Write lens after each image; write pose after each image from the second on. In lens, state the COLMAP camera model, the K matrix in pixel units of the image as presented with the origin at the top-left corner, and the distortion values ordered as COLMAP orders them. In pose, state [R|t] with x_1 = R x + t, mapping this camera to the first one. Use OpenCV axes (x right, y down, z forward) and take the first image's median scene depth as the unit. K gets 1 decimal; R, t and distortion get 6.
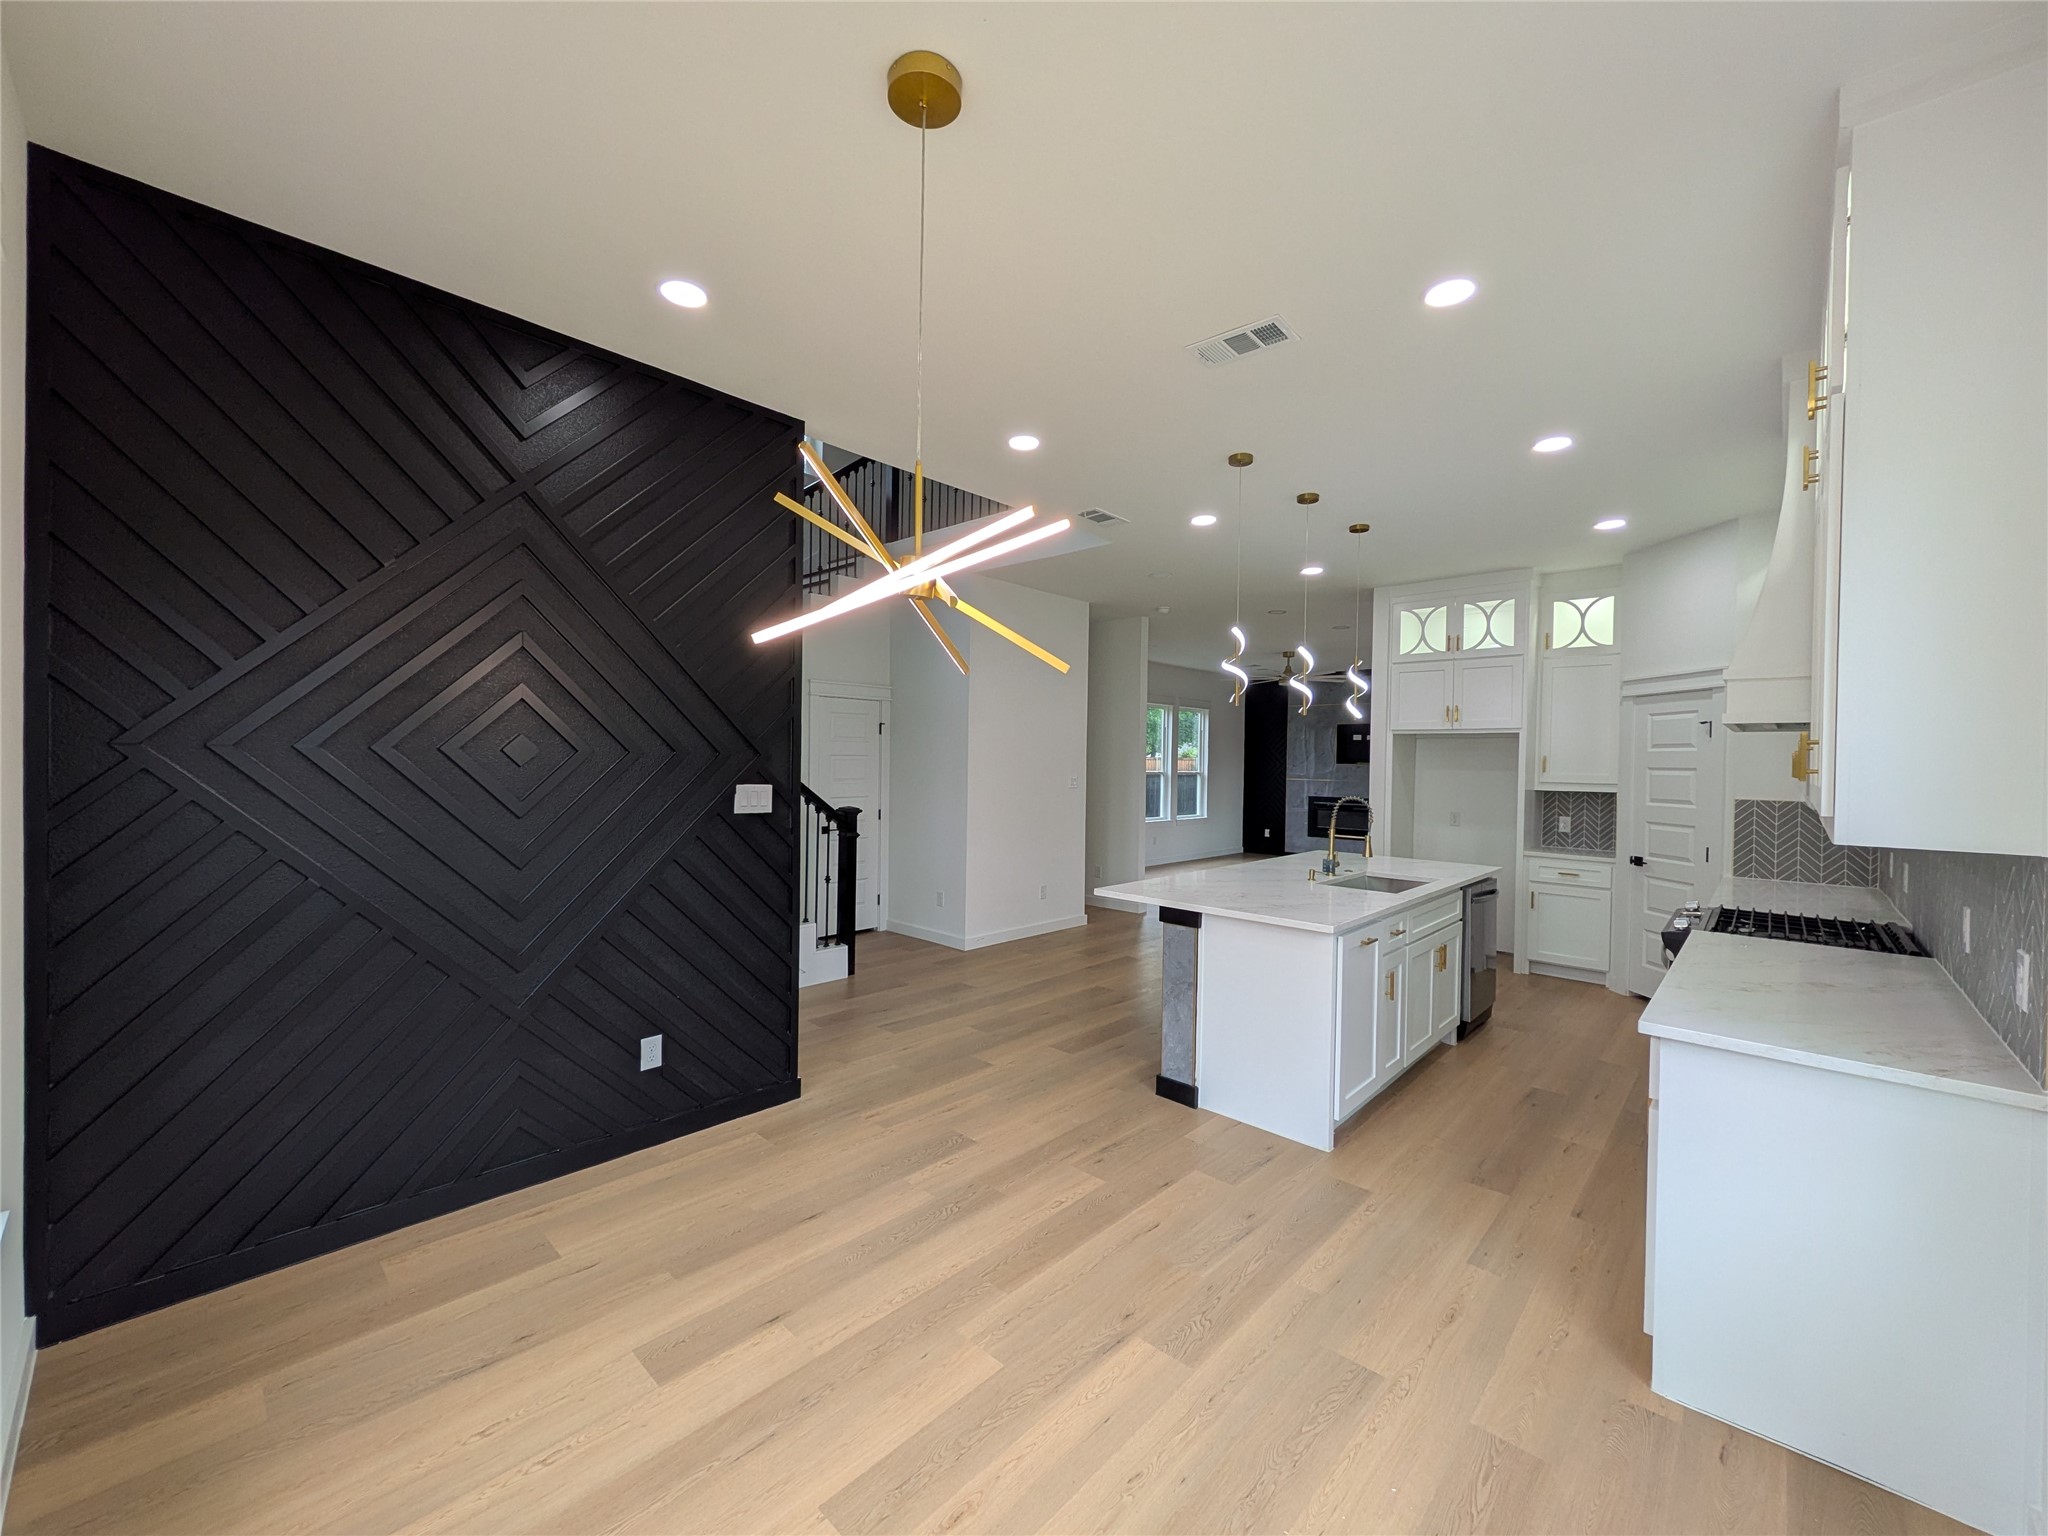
lens RADIAL K [[816.0, 0, 1023.8], [0, 816.0, 768.9], [0, 0, 1]] dist [0.003297, -0.000063]
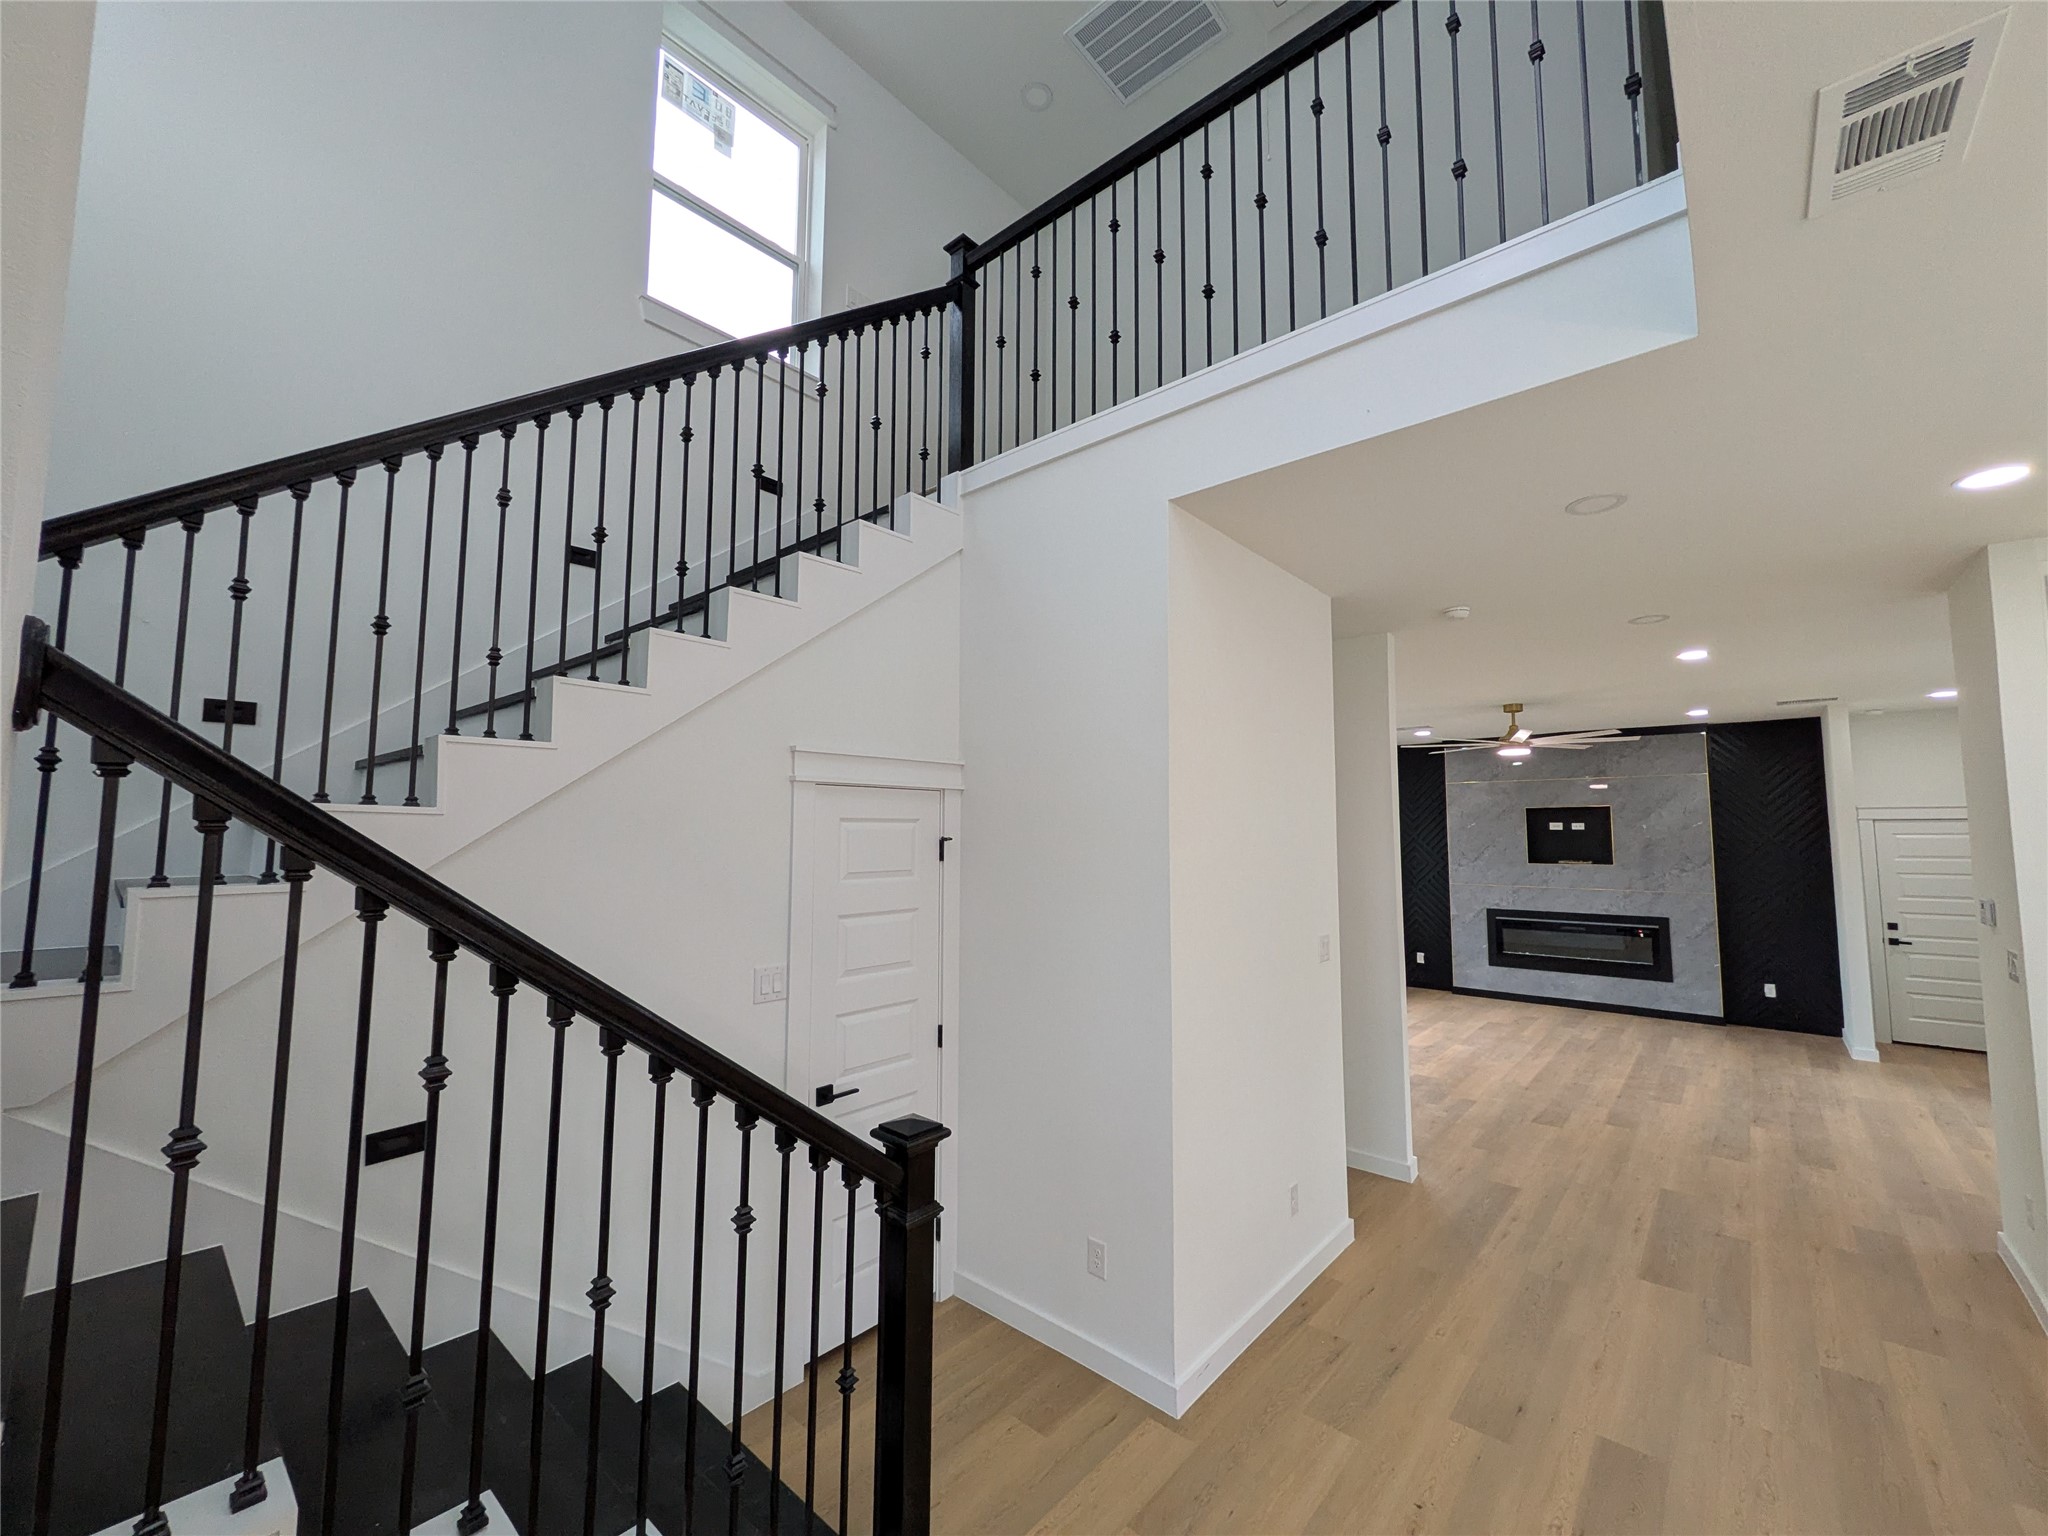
lens RADIAL K [[816.0, 0, 1024.9], [0, 816.0, 773.7], [0, 0, 1]] dist [0.003297, -0.000063]
pose [[0.999701, -0.014684, 0.019539, -0.073756], [0.016413, 0.995671, -0.091484, -0.026756], [-0.018111, 0.091778, 0.995615, 0.282517]]
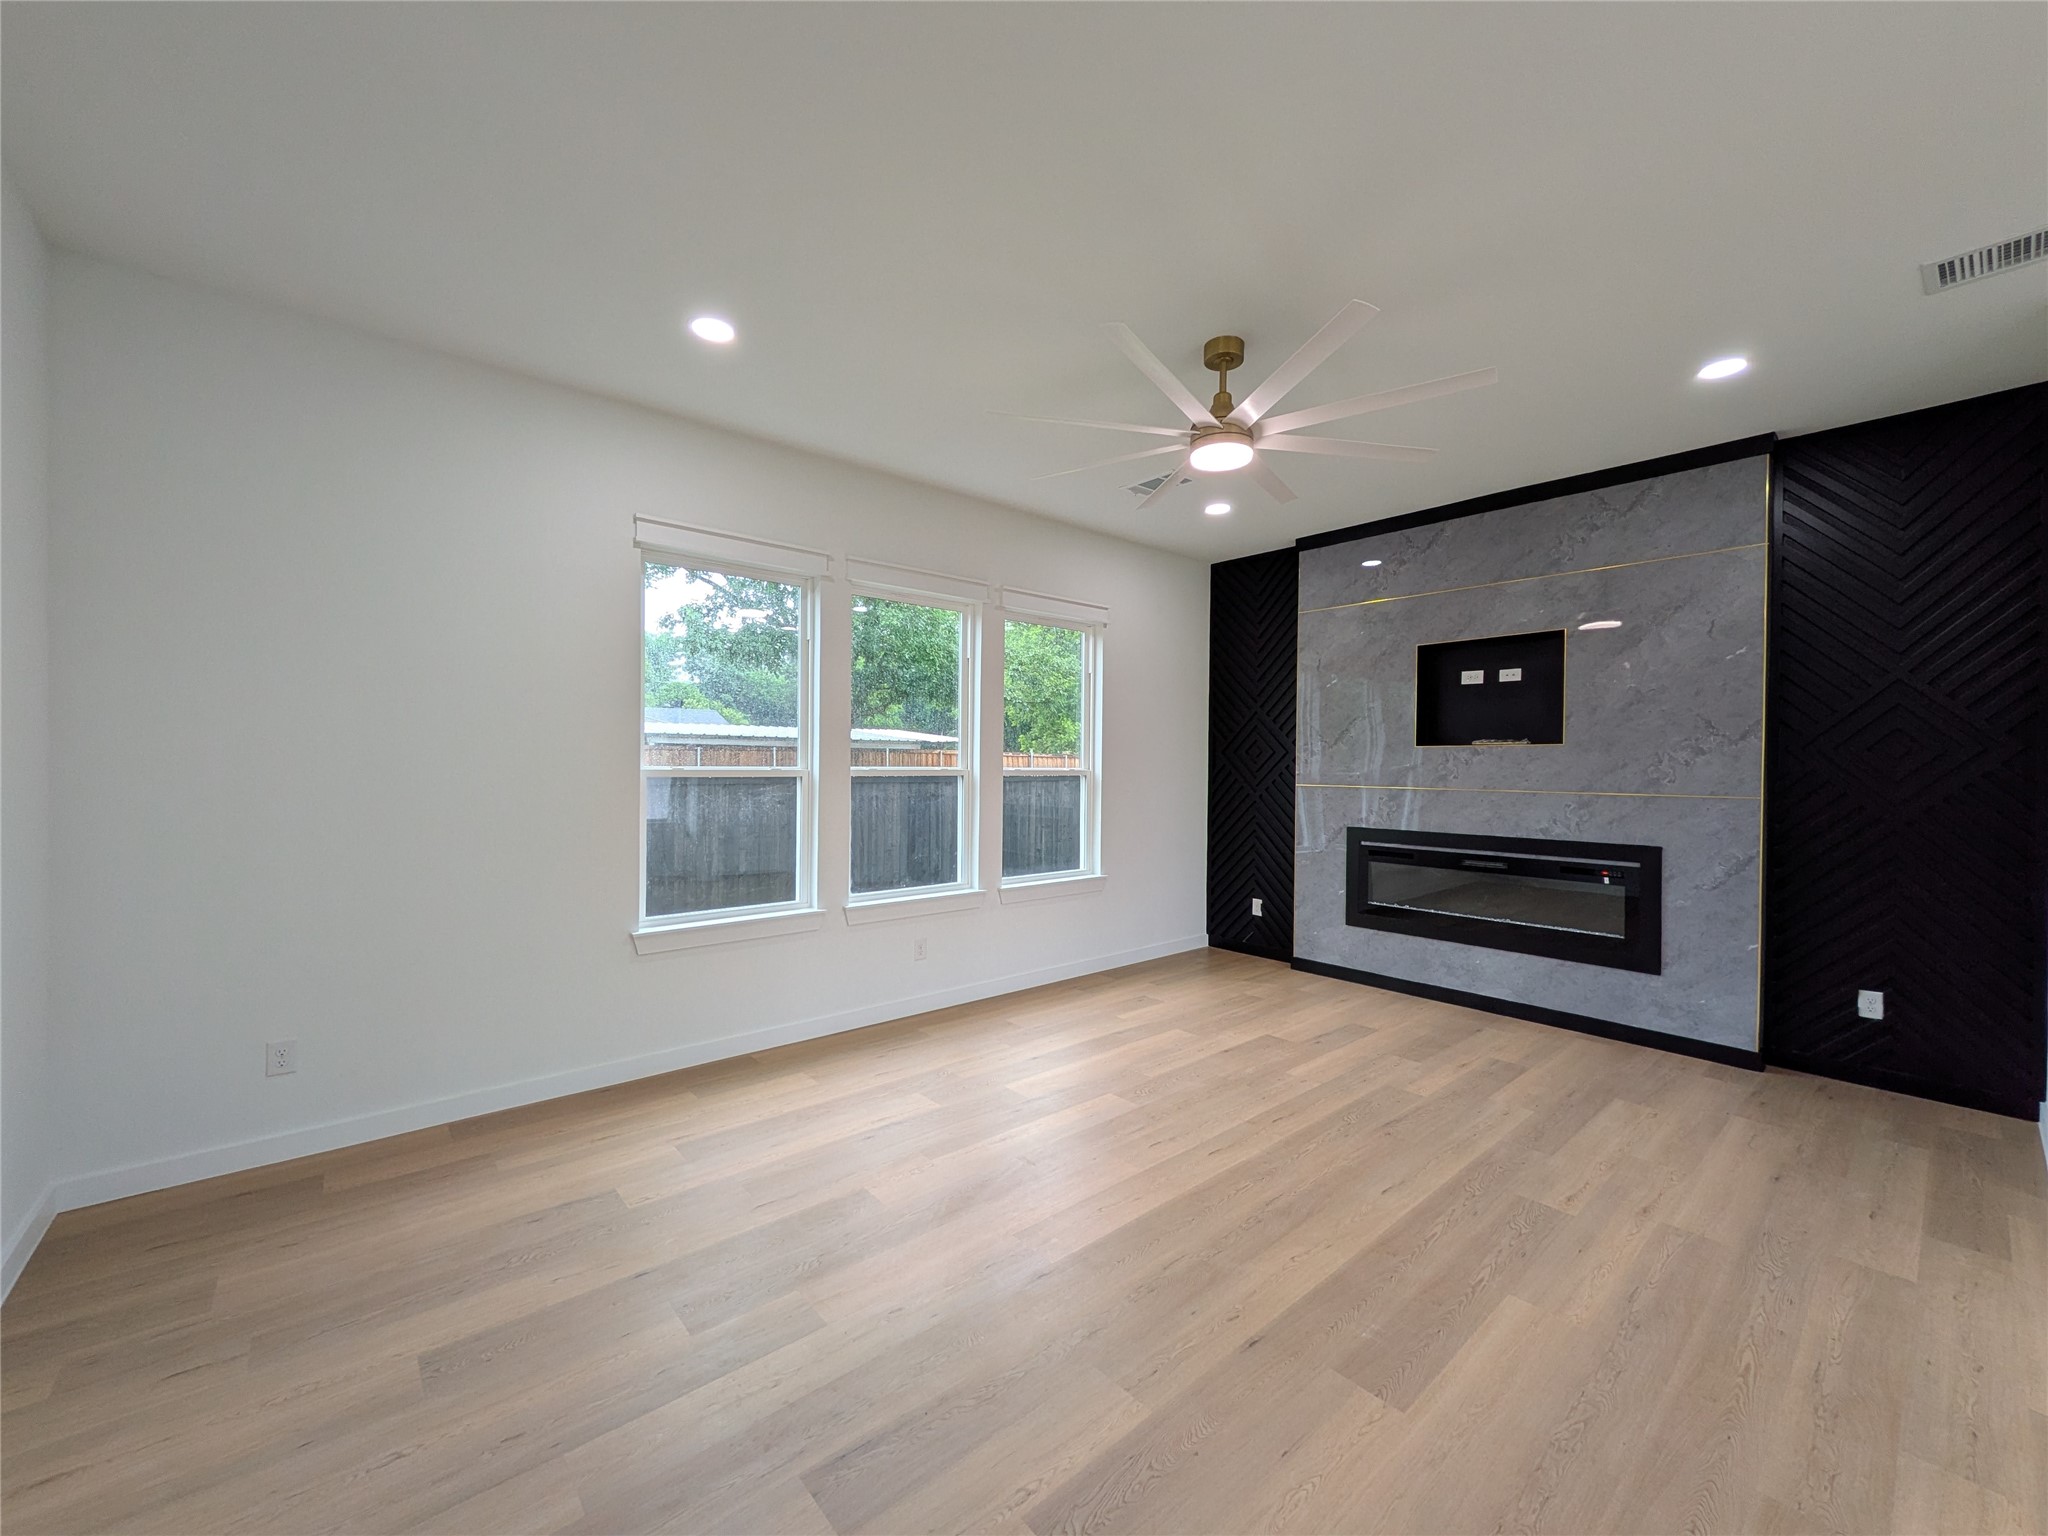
lens RADIAL K [[816.0, 0, 1017.6], [0, 816.0, 769.0], [0, 0, 1]] dist [0.003297, -0.000063]
pose [[0.992909, -0.010318, -0.118427, 0.237934], [0.009767, 0.999939, -0.005235, 0.004827], [0.118474, 0.004041, 0.992949, 0.583106]]
